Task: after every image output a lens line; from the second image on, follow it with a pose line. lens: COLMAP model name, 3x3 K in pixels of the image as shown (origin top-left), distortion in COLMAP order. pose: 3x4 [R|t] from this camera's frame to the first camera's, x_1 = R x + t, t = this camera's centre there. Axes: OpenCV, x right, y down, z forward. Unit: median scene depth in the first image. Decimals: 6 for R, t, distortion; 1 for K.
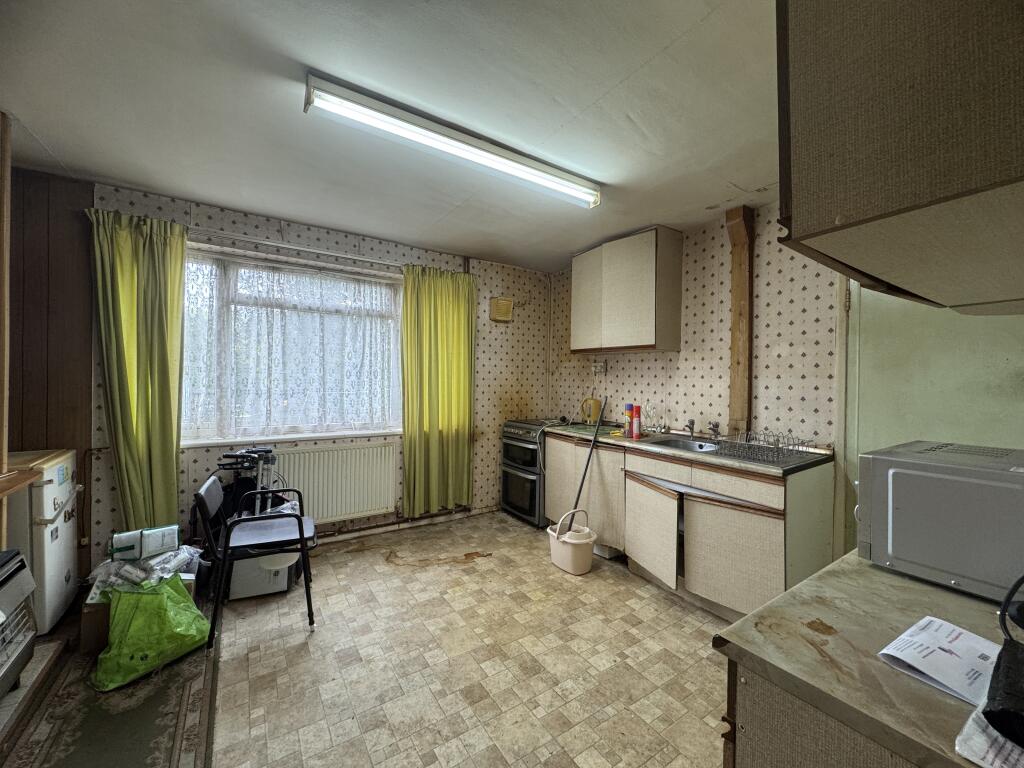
lens RADIAL K [[409.2, 0, 514.1], [0, 409.2, 381.6], [0, 0, 1]] dist [-0.006941, 0.000466]
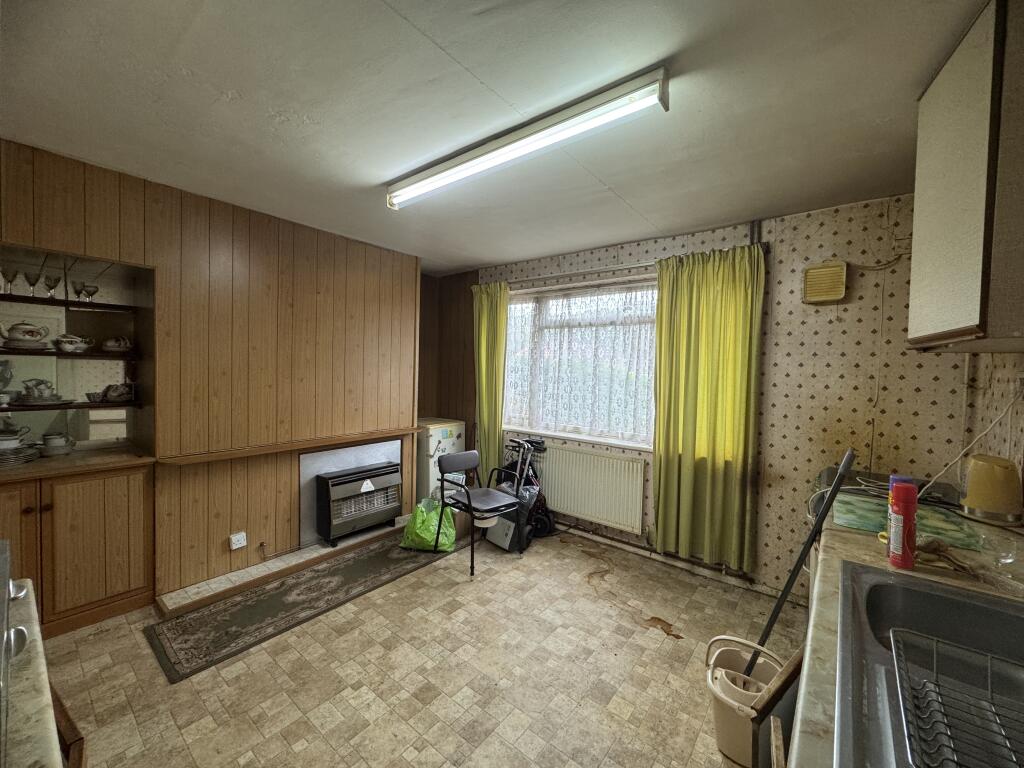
lens RADIAL K [[409.2, 0, 515.2], [0, 409.2, 381.6], [0, 0, 1]] dist [-0.006941, 0.000466]
pose [[0.302029, 0.021436, -0.953058, 0.521752], [-0.030554, 0.999451, 0.012796, -0.030150], [0.952809, 0.025255, 0.302518, 0.482163]]
